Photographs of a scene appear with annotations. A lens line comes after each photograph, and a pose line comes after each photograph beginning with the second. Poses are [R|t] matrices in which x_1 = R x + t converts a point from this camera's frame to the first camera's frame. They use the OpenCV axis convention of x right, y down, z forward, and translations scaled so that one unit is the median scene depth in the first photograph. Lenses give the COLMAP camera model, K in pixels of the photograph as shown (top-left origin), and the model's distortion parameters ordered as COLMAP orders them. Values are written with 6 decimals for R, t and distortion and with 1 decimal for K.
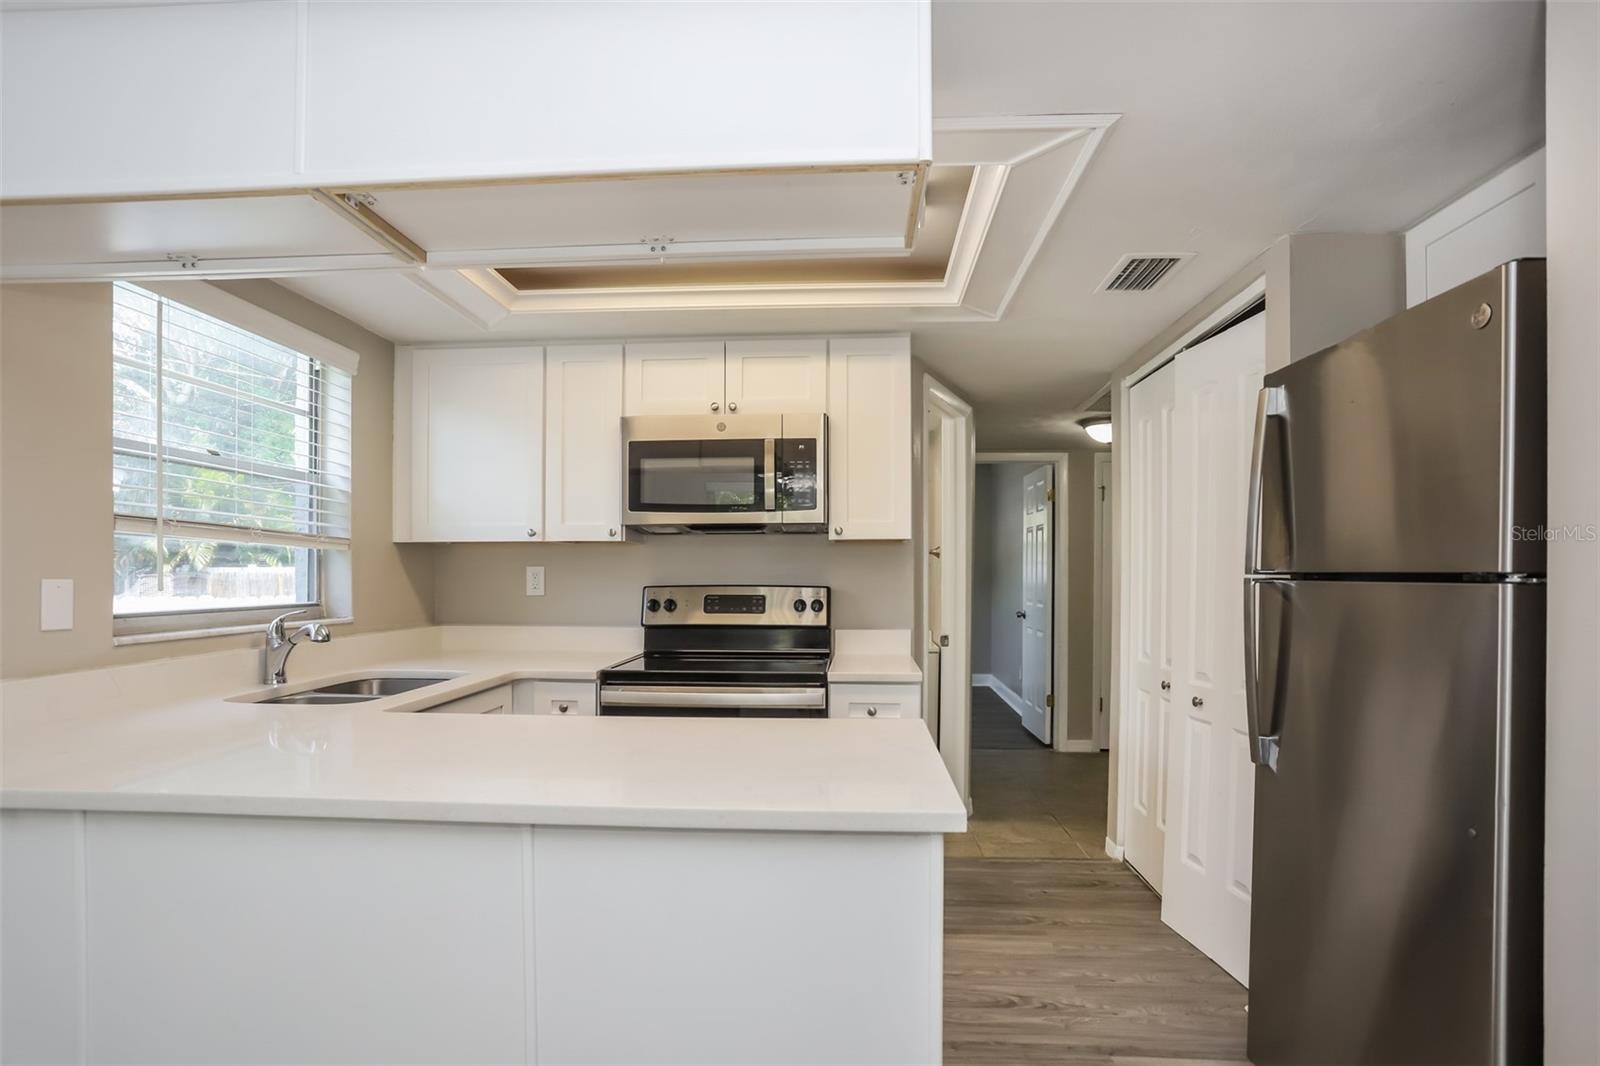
lens RADIAL K [[812.6, 0, 798.9], [0, 812.6, 567.3], [0, 0, 1]] dist [-0.000005, 0.000333]
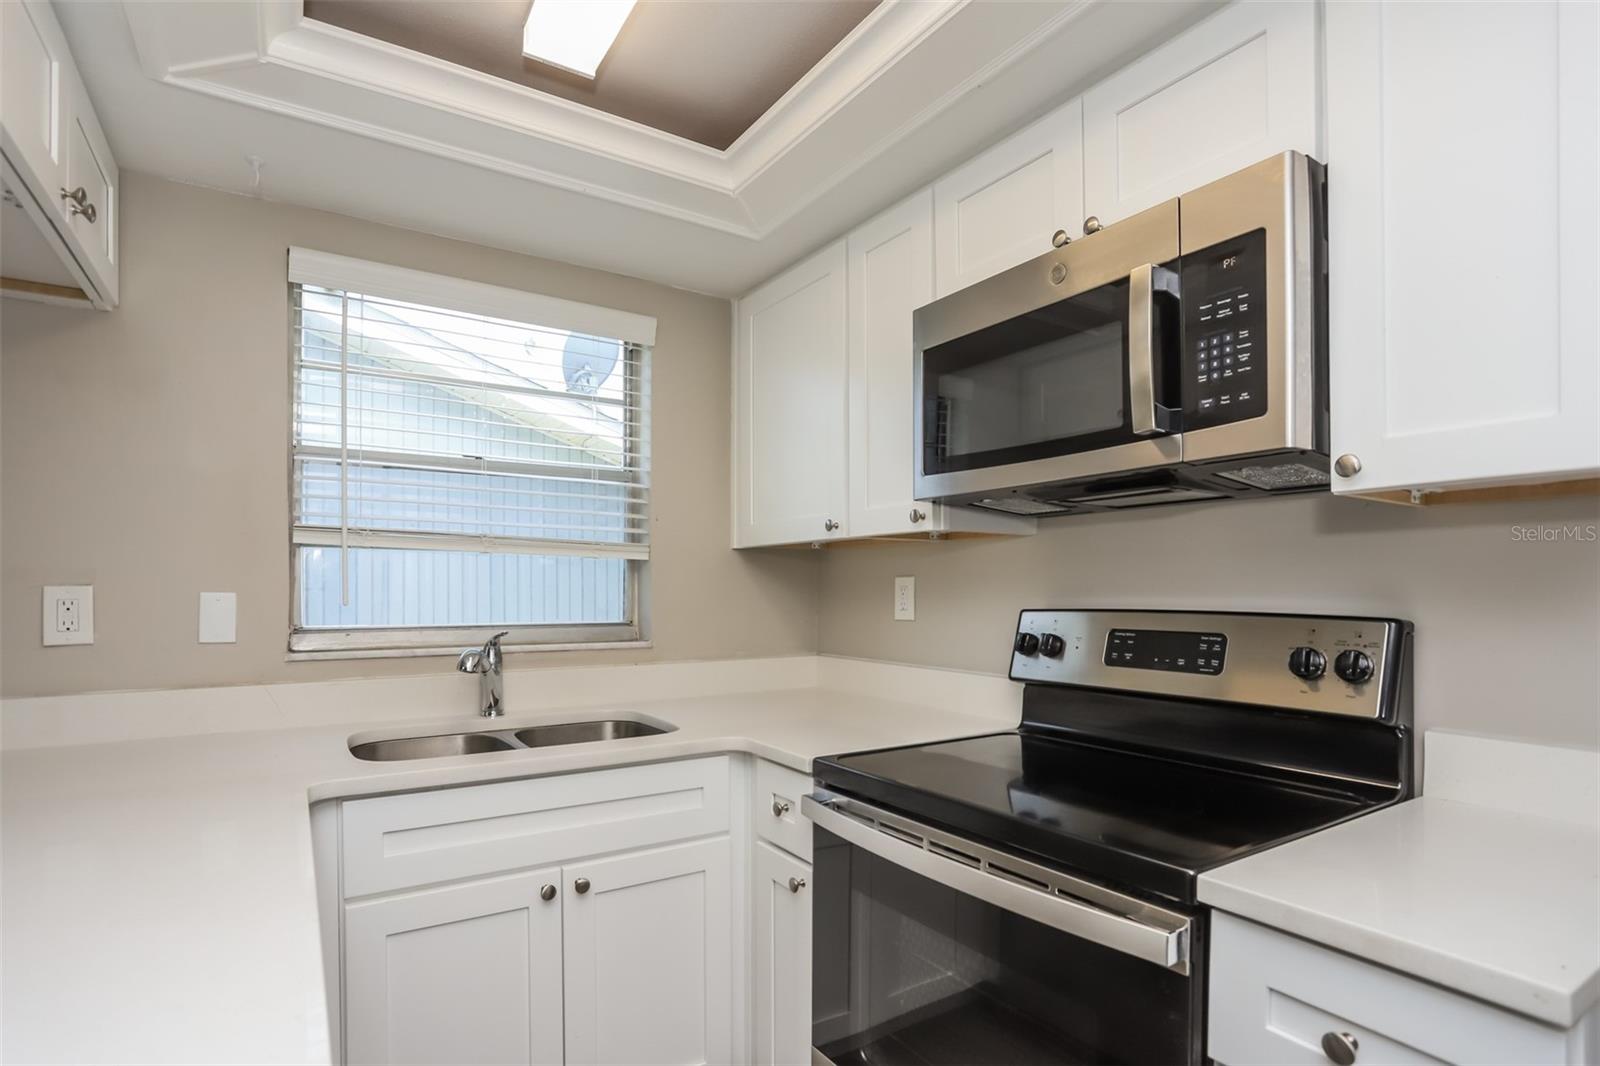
lens RADIAL K [[812.6, 0, 798.9], [0, 812.6, 567.3], [0, 0, 1]] dist [-0.000005, 0.000333]
pose [[0.601094, -0.023094, -0.798845, 0.182869], [0.004741, 0.999668, -0.025332, 0.008256], [0.799165, 0.011440, 0.601003, 0.579390]]
